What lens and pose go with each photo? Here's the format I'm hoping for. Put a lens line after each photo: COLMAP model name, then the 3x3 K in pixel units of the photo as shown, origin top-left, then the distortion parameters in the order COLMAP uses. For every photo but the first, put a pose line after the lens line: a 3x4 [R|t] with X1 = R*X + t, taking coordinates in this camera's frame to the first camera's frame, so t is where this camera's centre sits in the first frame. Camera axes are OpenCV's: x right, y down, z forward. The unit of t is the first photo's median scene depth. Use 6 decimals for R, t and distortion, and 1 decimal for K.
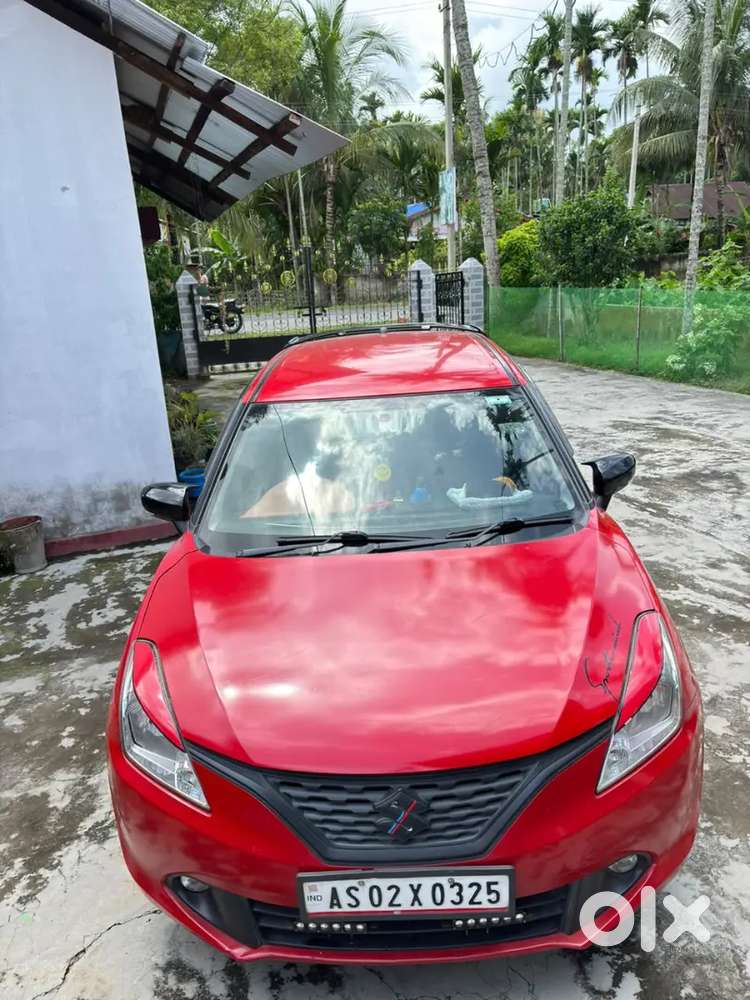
lens RADIAL K [[771.5, 0, 378.8], [0, 771.5, 525.0], [0, 0, 1]] dist [0.056300, -0.058492]
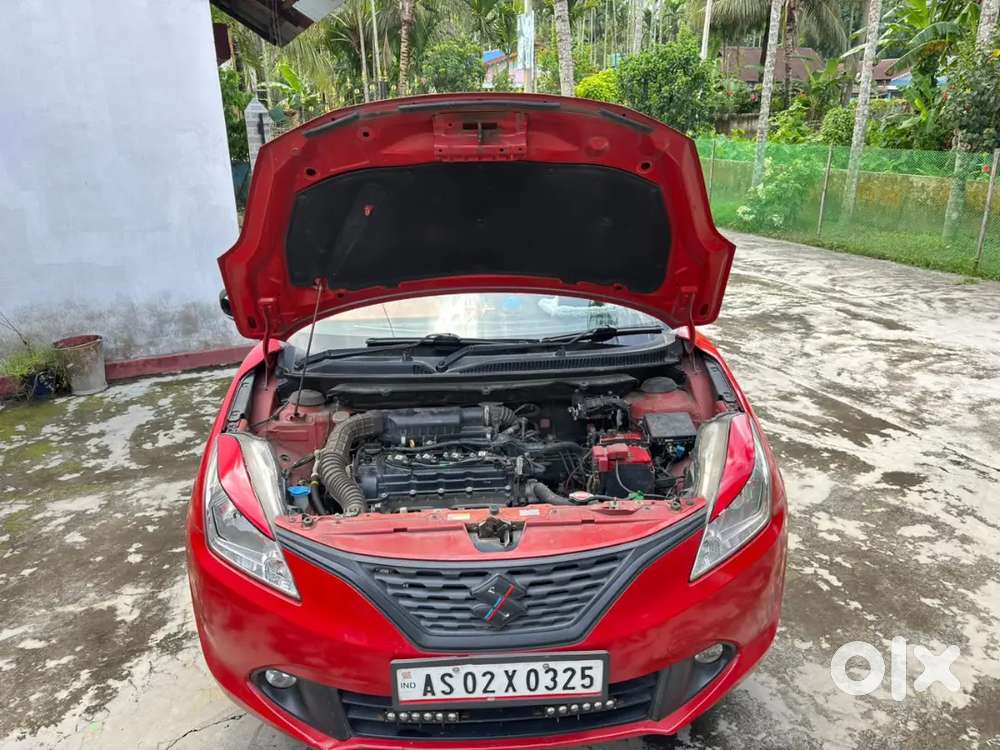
lens RADIAL K [[771.5, 0, 513.9], [0, 771.5, 395.1], [0, 0, 1]] dist [0.056300, -0.058492]
pose [[0.996004, 0.019743, 0.087099, -0.016054], [-0.021763, 0.999514, 0.022306, 0.032927], [-0.086616, -0.024112, 0.995950, 0.006560]]
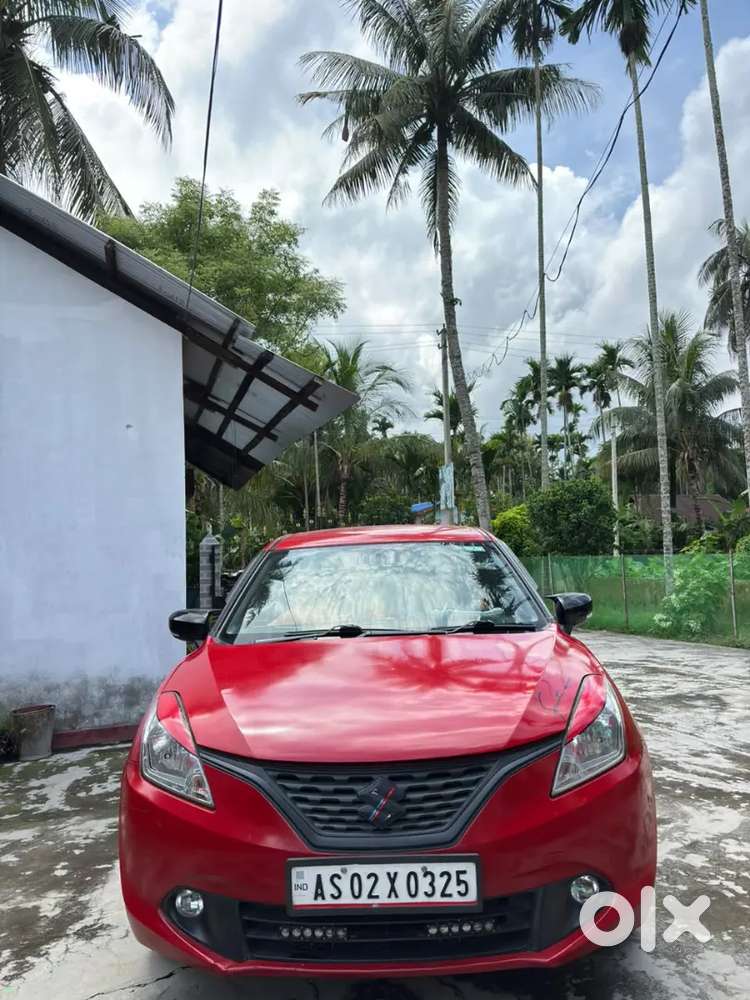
lens RADIAL K [[771.5, 0, 379.8], [0, 771.5, 500.5], [0, 0, 1]] dist [0.056300, -0.058492]
pose [[0.999692, 0.022576, -0.010299, 0.010844], [-0.024806, 0.919768, -0.391678, 0.155412], [0.000630, 0.391813, 0.920045, -0.088936]]
